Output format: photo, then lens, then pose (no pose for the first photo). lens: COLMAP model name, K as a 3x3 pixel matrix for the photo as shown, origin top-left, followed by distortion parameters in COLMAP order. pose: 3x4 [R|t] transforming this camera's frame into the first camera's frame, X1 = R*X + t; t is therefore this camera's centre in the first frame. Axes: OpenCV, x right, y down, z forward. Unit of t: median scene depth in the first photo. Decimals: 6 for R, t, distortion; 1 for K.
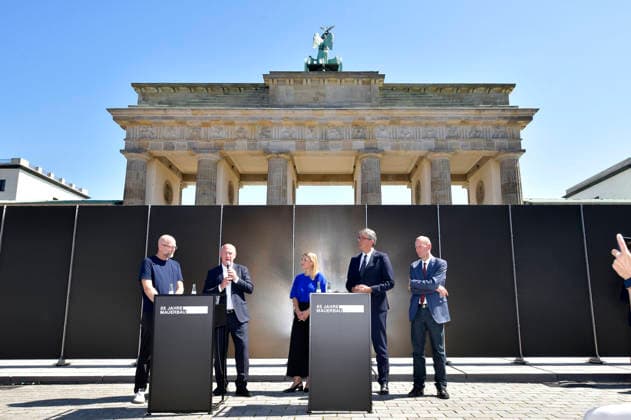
lens RADIAL K [[452.1, 0, 331.7], [0, 452.1, 221.3], [0, 0, 1]] dist [-0.038113, 0.019509]
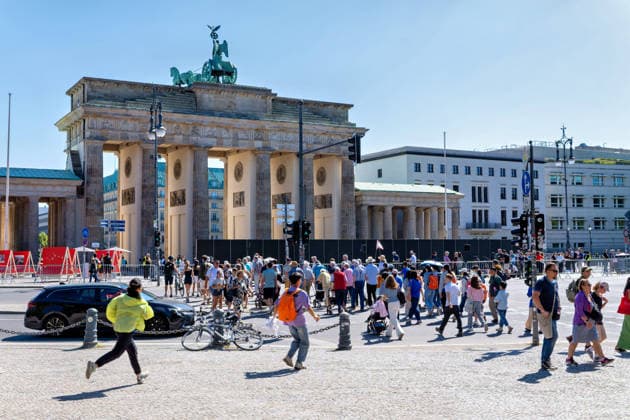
lens RADIAL K [[714.2, 0, 325.4], [0, 714.2, 209.0], [0, 0, 1]] dist [-0.096667, 0.000000]
pose [[0.864752, 0.020283, 0.501790, -0.858703], [-0.081378, 0.991638, 0.100159, -0.206852], [-0.495562, -0.127448, 0.859171, -1.023451]]
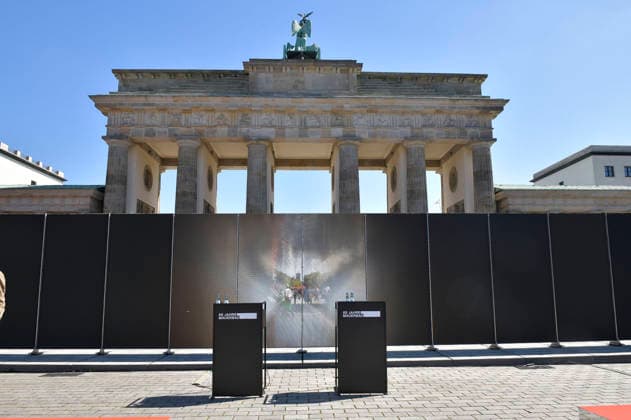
lens RADIAL K [[452.1, 0, 322.4], [0, 452.1, 213.6], [0, 0, 1]] dist [-0.038113, 0.019509]
pose [[0.999106, 0.000382, 0.042280, -0.016916], [-0.001622, 0.999569, 0.029299, -0.014812], [-0.042250, -0.029341, 0.998676, -0.030701]]
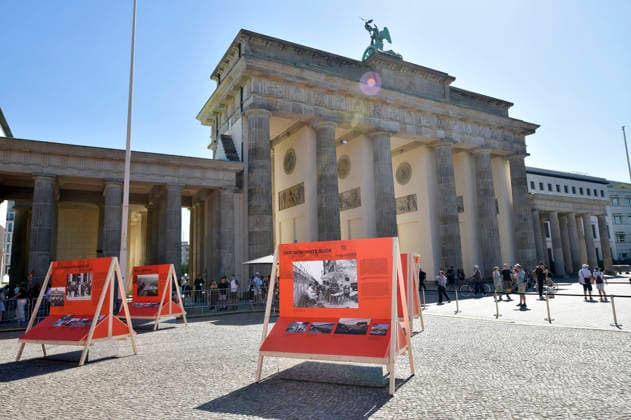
lens RADIAL K [[389.3, 0, 309.5], [0, 389.3, 218.3], [0, 0, 1]] dist [0.002522, 0.000711]
pose [[0.883932, 0.033499, 0.466415, -0.700832], [-0.056917, 0.997722, 0.036207, 0.032086], [-0.464139, -0.058552, 0.883825, 0.244740]]
